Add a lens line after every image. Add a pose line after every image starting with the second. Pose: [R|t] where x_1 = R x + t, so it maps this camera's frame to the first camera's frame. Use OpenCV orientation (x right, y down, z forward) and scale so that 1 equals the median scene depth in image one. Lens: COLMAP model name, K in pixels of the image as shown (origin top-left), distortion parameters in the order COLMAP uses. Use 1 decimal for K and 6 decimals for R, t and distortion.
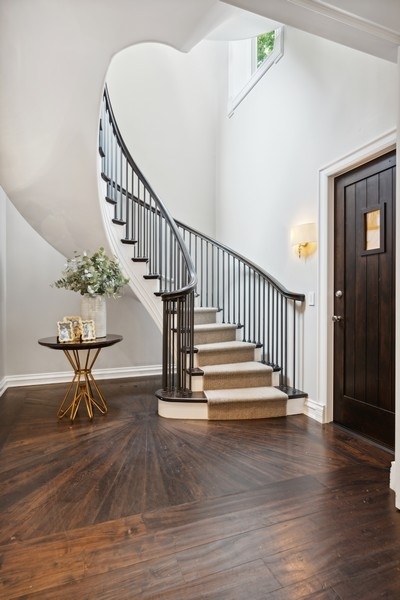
lens RADIAL K [[325.4, 0, 199.8], [0, 325.4, 300.7], [0, 0, 1]] dist [0.023113, 0.000687]
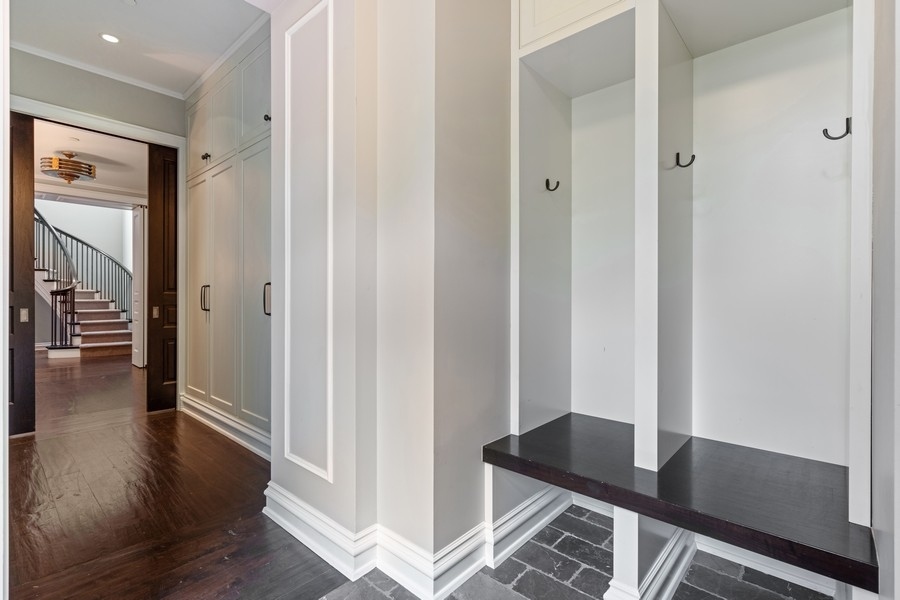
lens RADIAL K [[413.8, 0, 447.5], [0, 413.8, 299.2], [0, 0, 1]] dist [-0.005904, -0.000473]
pose [[0.892677, -0.008493, 0.450617, 0.837614], [0.004406, 0.999939, 0.010119, 0.008898], [-0.450676, -0.007048, 0.892660, -2.064309]]
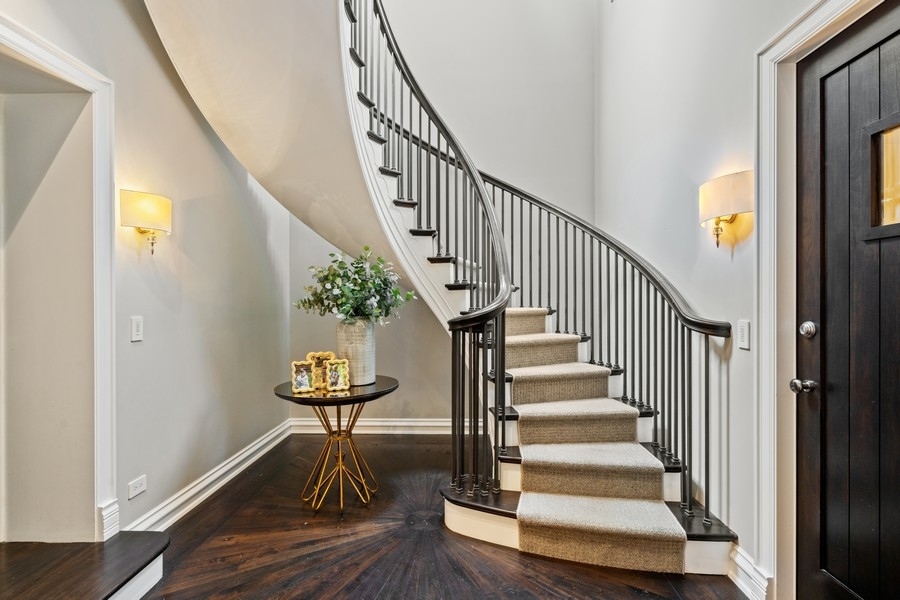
lens RADIAL K [[448.5, 0, 452.1], [0, 448.5, 300.6], [0, 0, 1]] dist [0.018363, -0.001942]
pose [[0.921365, -0.002694, -0.388690, 0.213350], [0.003693, 0.999992, 0.001824, -0.057879], [0.388682, -0.003117, 0.921367, 0.250000]]
